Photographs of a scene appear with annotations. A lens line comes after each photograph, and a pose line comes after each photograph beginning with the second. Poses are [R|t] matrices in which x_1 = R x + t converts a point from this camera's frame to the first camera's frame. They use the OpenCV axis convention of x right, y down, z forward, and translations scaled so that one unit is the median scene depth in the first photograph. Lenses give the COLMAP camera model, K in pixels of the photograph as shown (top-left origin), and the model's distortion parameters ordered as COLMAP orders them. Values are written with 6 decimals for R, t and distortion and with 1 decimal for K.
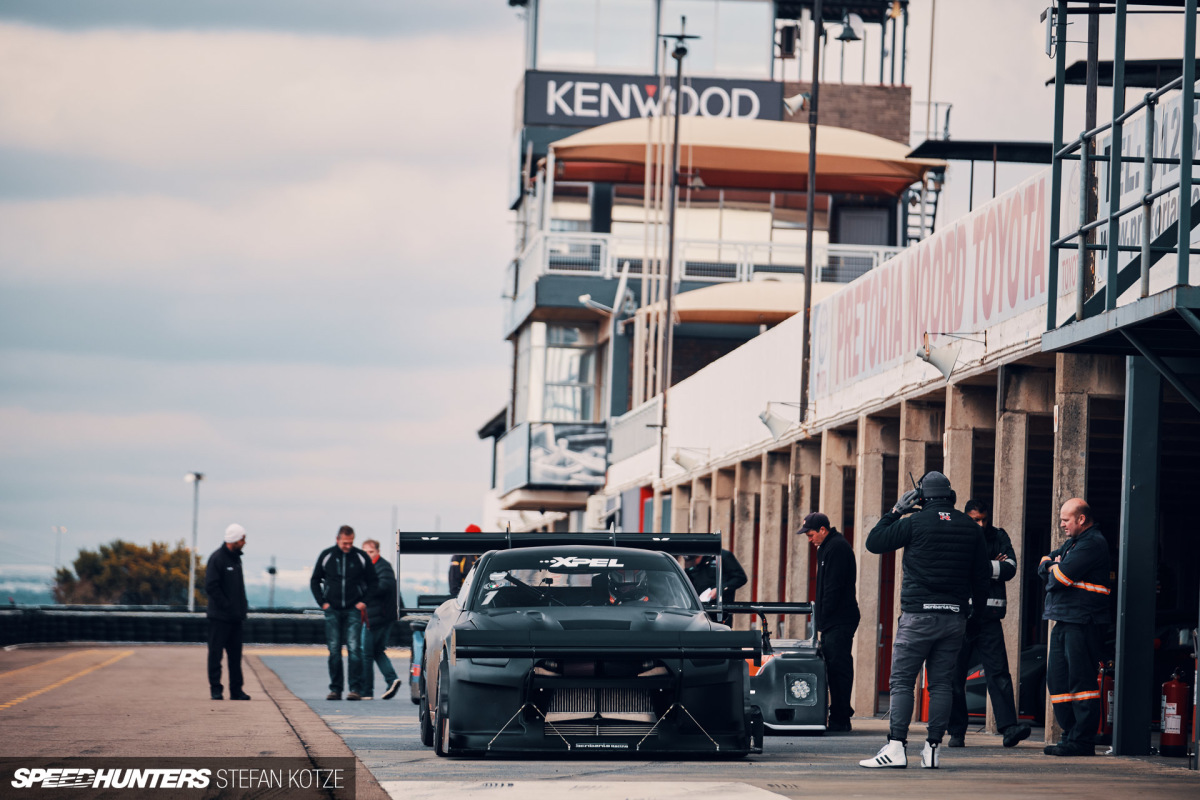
lens RADIAL K [[7302.9, 0, 599.6], [0, 7302.9, 401.3], [0, 0, 1]] dist [0.217361, 0.000000]
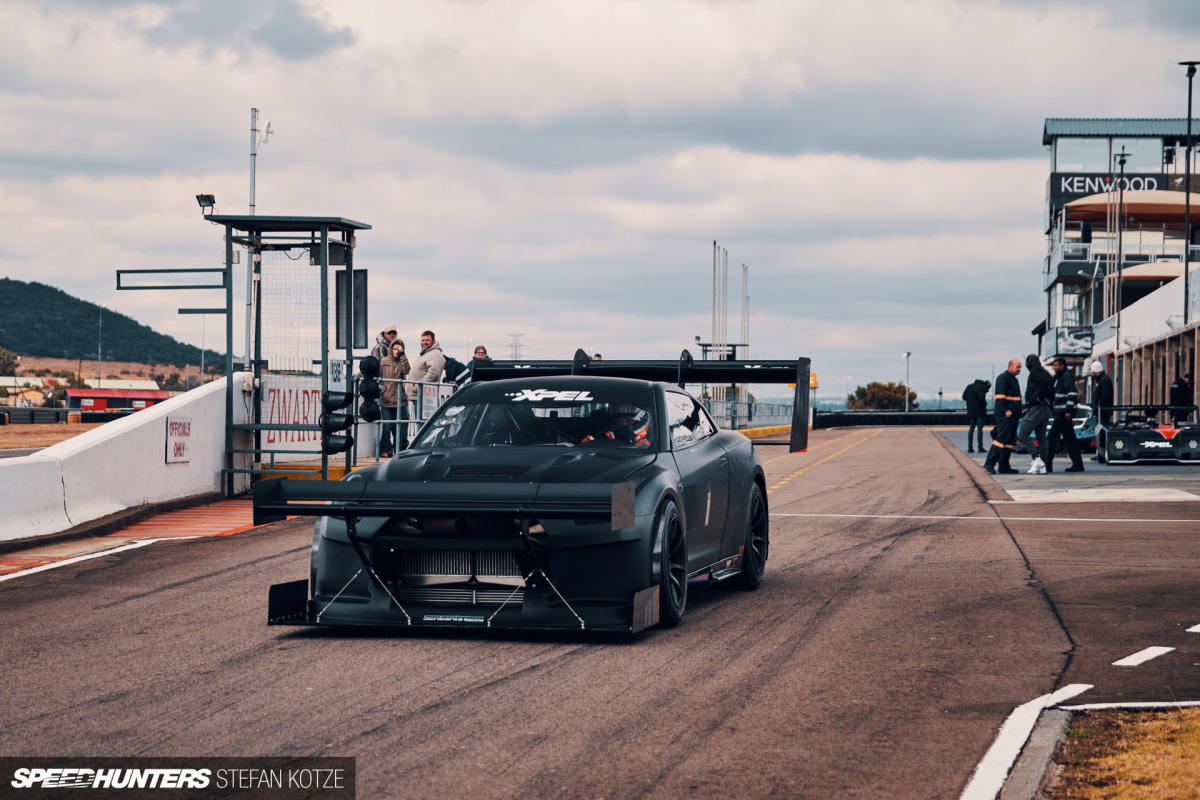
lens RADIAL K [[2681.1, 0, 600.8], [0, 2681.1, 397.7], [0, 0, 1]] dist [-0.317949, 0.000000]
pose [[0.988052, -0.024296, -0.152195, -0.025035], [0.028593, 0.999250, 0.026105, -0.000828], [0.151446, -0.030145, 0.988006, 0.160126]]
